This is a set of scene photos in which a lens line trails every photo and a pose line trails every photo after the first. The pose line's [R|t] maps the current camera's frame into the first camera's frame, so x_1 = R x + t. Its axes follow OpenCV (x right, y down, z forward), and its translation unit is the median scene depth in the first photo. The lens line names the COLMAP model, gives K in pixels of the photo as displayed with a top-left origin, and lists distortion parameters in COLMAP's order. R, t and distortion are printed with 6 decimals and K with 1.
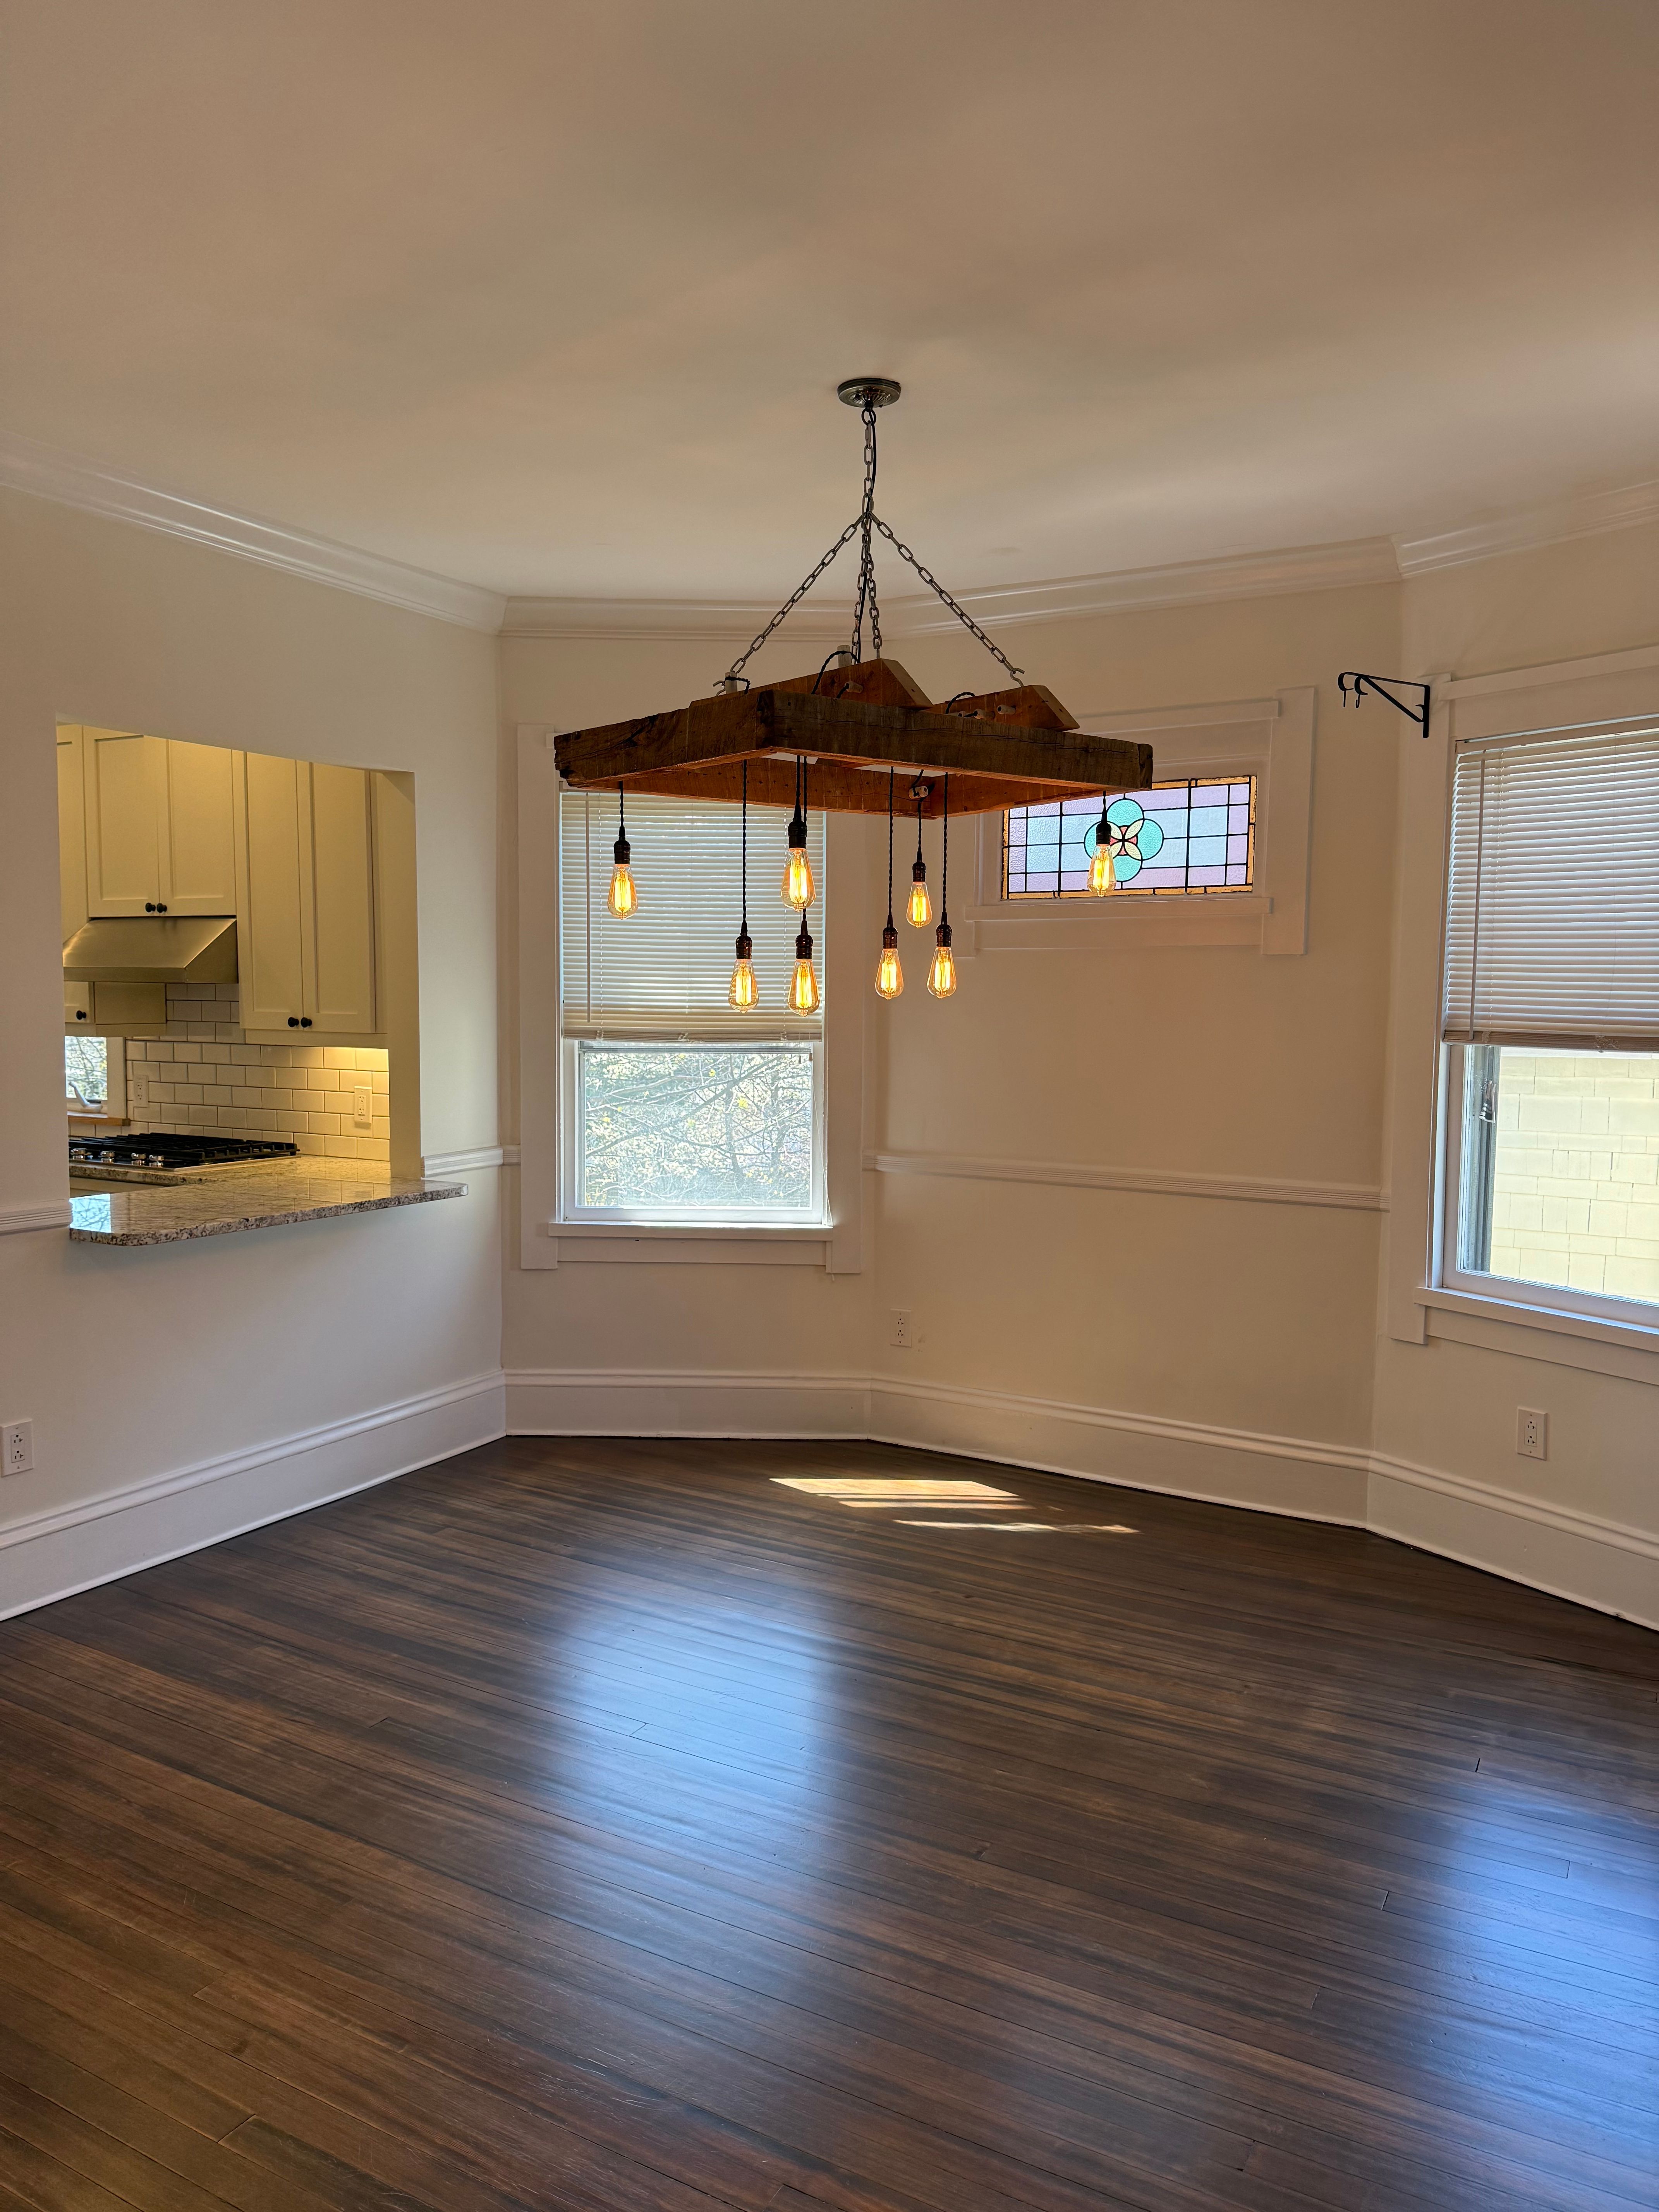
lens RADIAL K [[1547.3, 0, 823.6], [0, 1547.3, 1109.4], [0, 0, 1]] dist [0.135273, -0.232845]
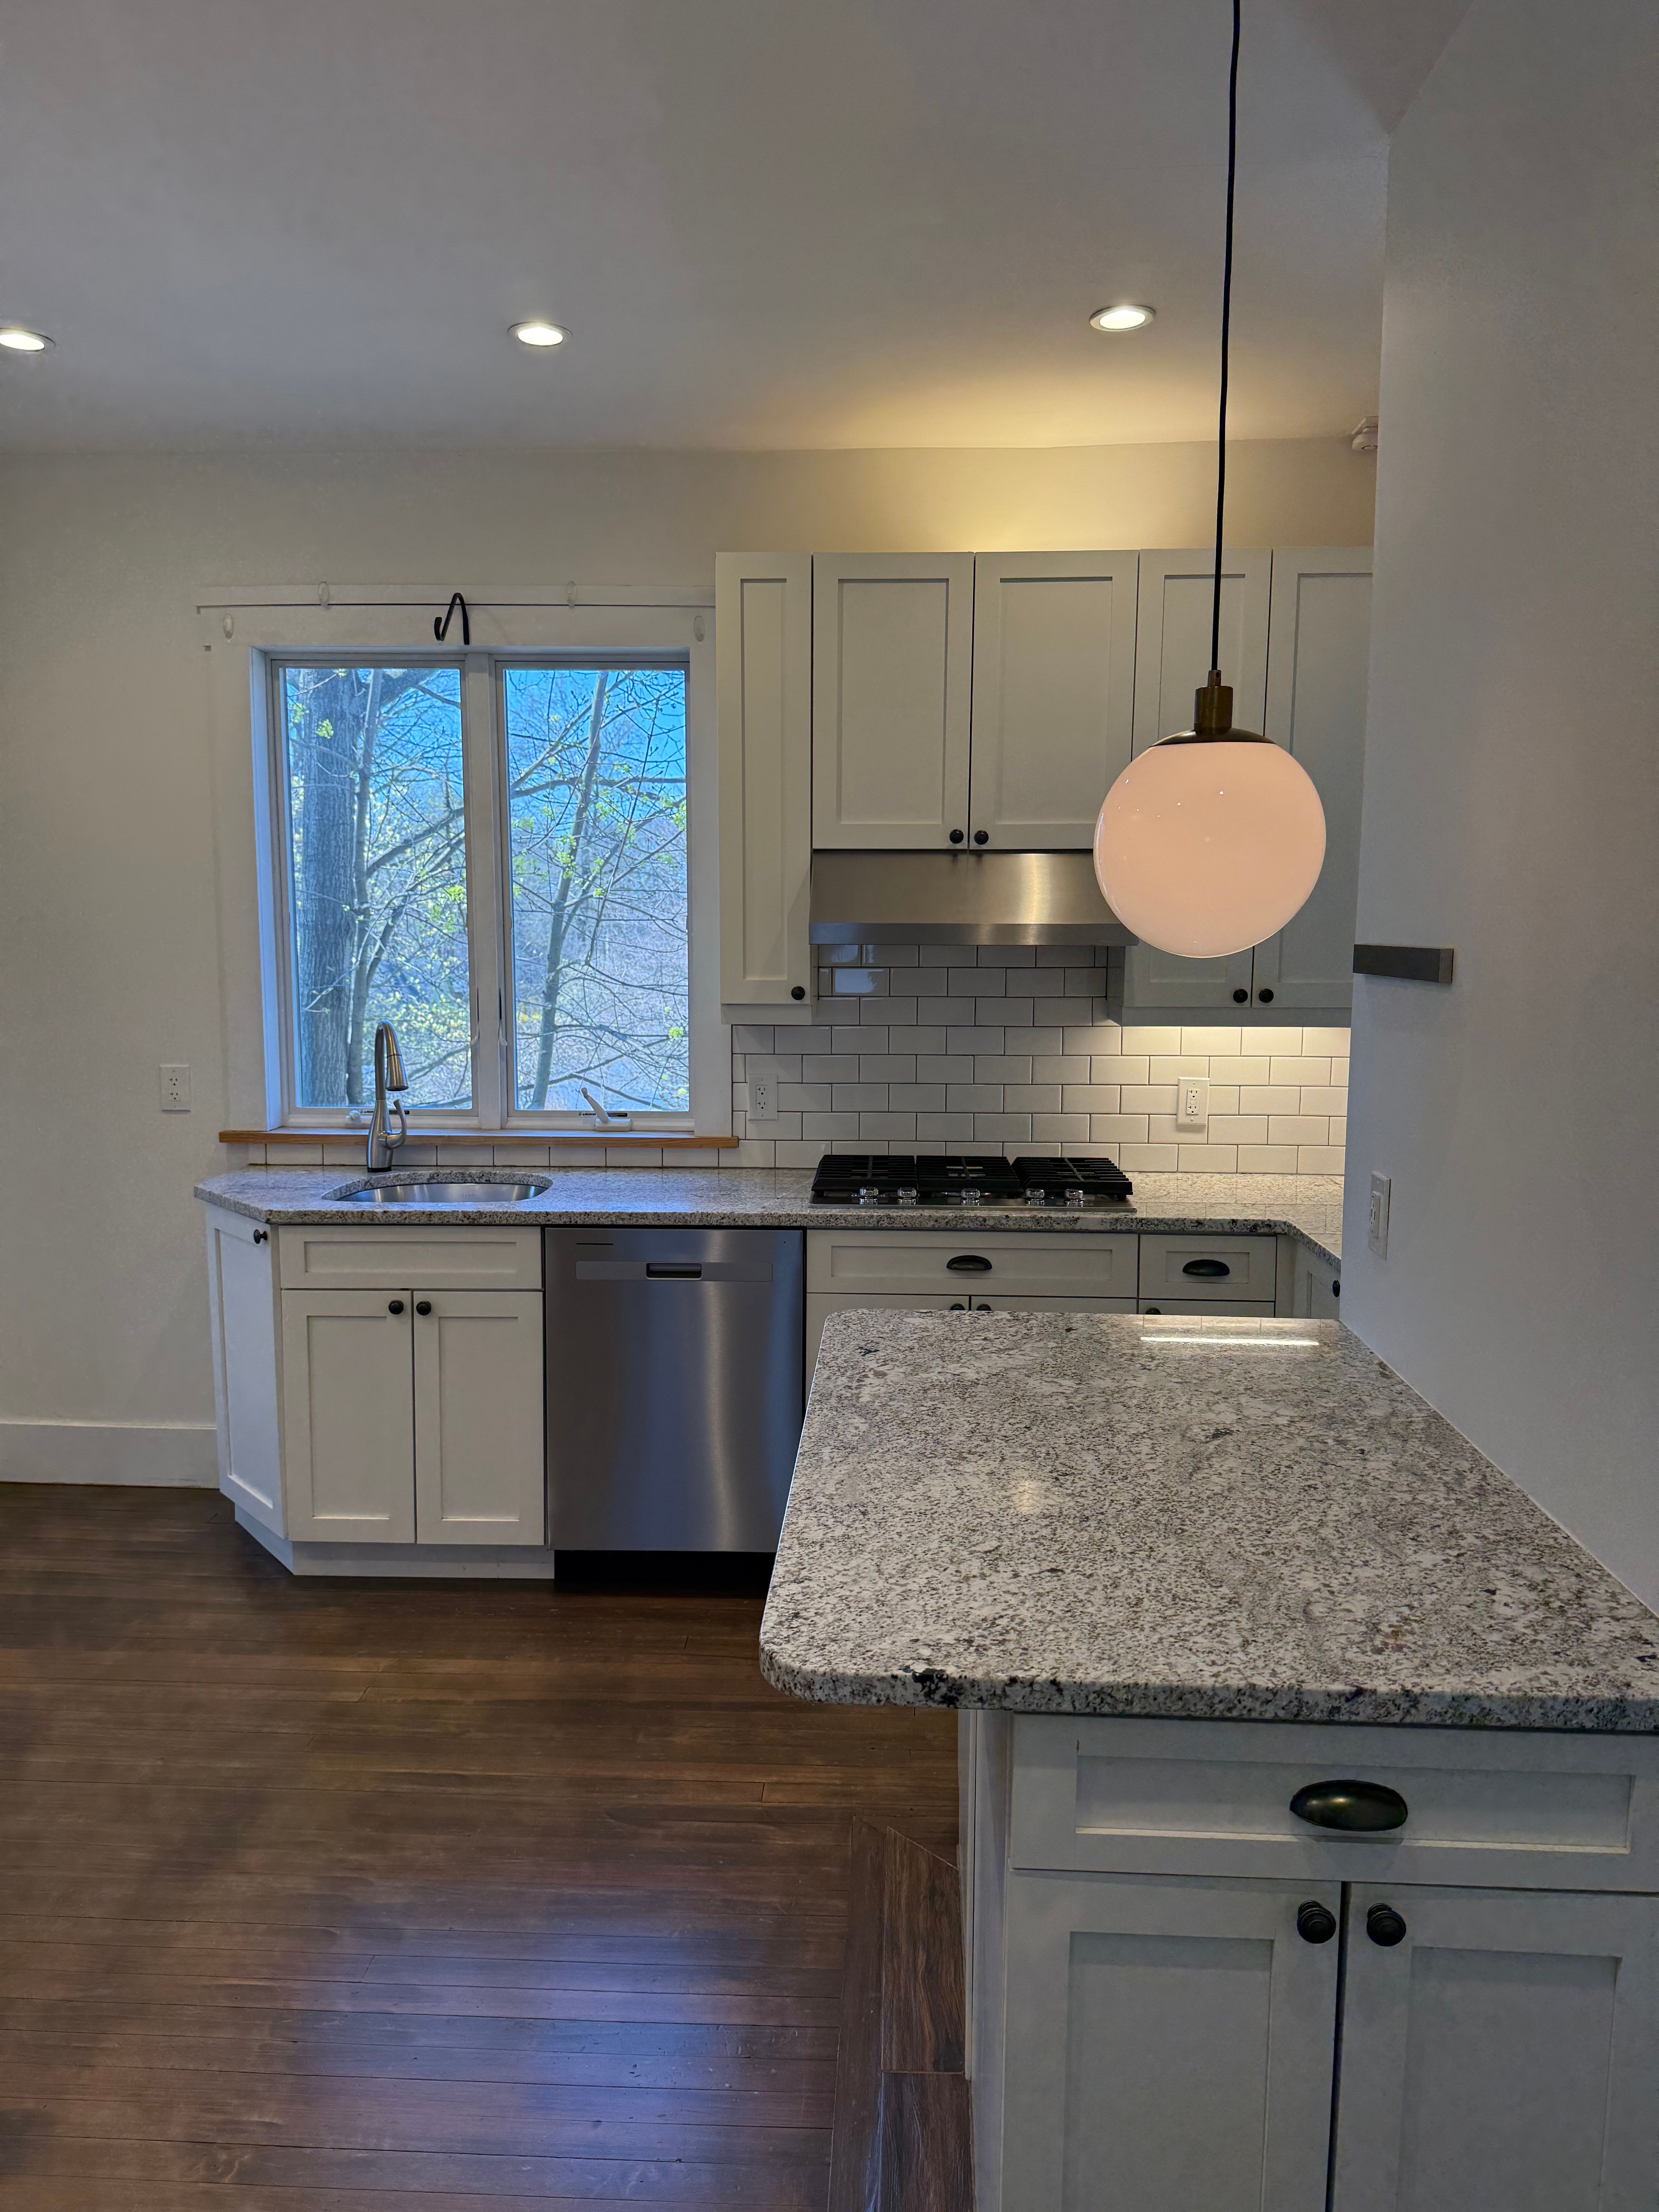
lens RADIAL K [[1547.3, 0, 823.6], [0, 1547.3, 1109.4], [0, 0, 1]] dist [0.135273, -0.232845]
pose [[0.896425, -0.062982, 0.438697, -0.786494], [0.041848, 0.997457, 0.057691, -0.049829], [-0.441215, -0.033358, 0.896781, 0.404794]]
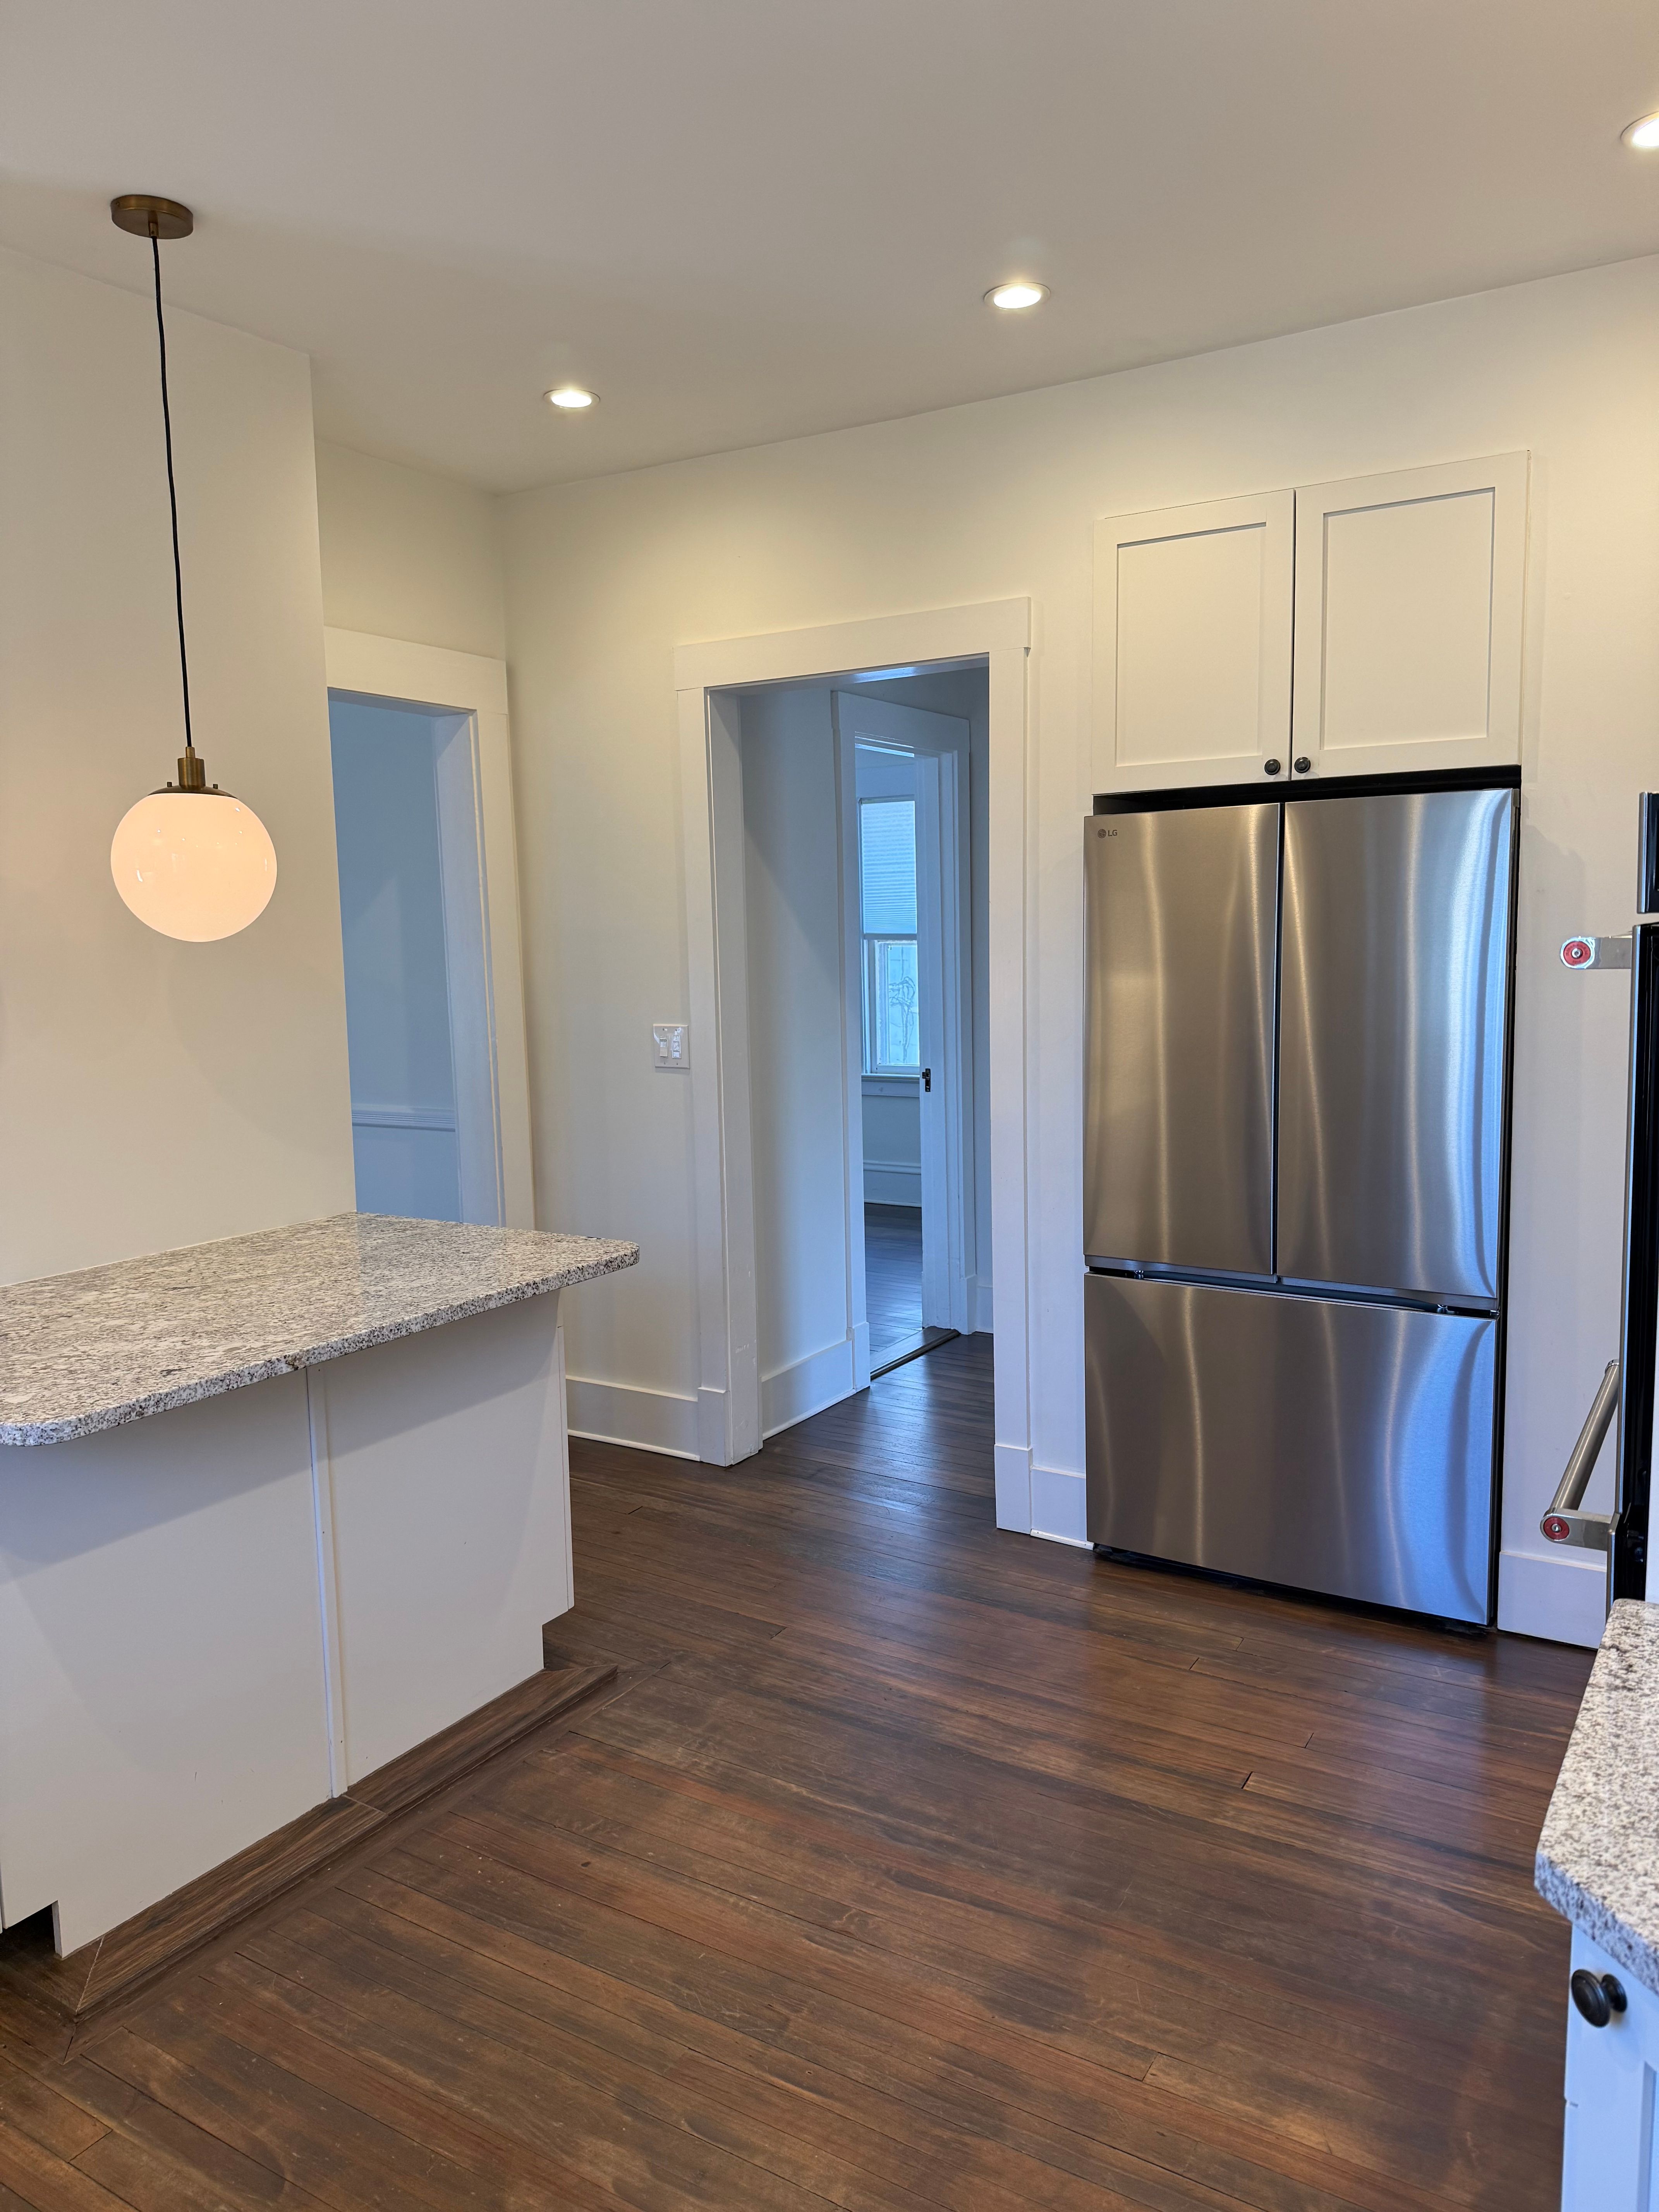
lens RADIAL K [[1566.9, 0, 829.5], [0, 1566.9, 1106.0], [0, 0, 1]] dist [0.050815, -0.063529]
pose [[-0.998899, 0.003852, 0.046758, -0.782118], [0.012706, 0.981592, 0.190567, -0.104023], [-0.045163, 0.190952, -0.980560, 1.192090]]
